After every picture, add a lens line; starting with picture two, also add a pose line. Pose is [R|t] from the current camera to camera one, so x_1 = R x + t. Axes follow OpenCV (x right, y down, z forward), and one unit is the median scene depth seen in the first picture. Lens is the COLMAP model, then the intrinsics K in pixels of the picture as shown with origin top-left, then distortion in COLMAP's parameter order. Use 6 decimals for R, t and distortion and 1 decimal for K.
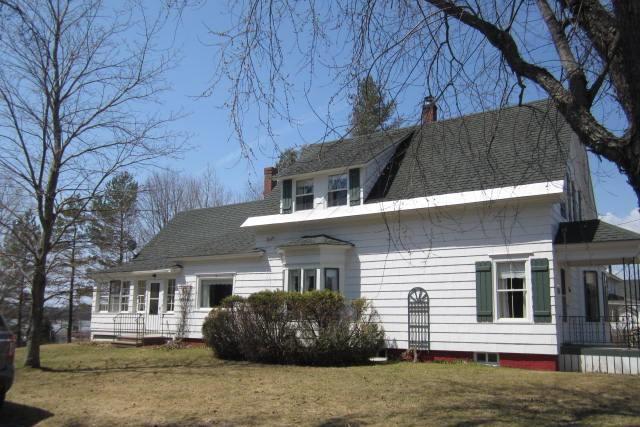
lens RADIAL K [[530.3, 0, 322.7], [0, 530.3, 238.5], [0, 0, 1]] dist [-0.027561, -0.002137]
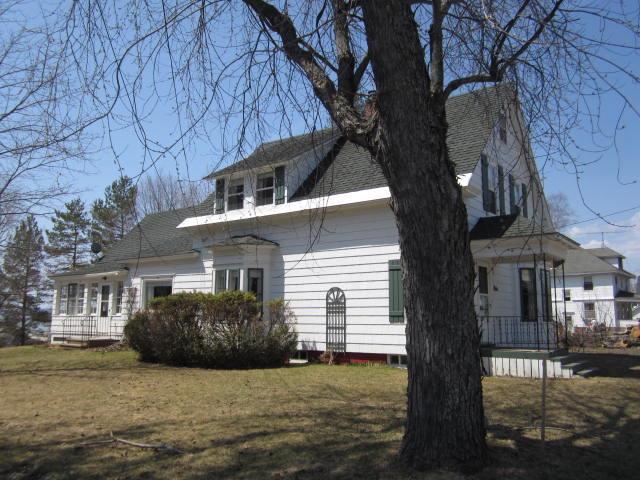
lens RADIAL K [[535.8, 0, 322.7], [0, 535.8, 238.3], [0, 0, 1]] dist [-0.031475, 0.002178]
pose [[0.997907, -0.015974, -0.062656, 0.198181], [0.015872, 0.999872, -0.002128, 0.004094], [0.062682, 0.001129, 0.998033, 0.019875]]
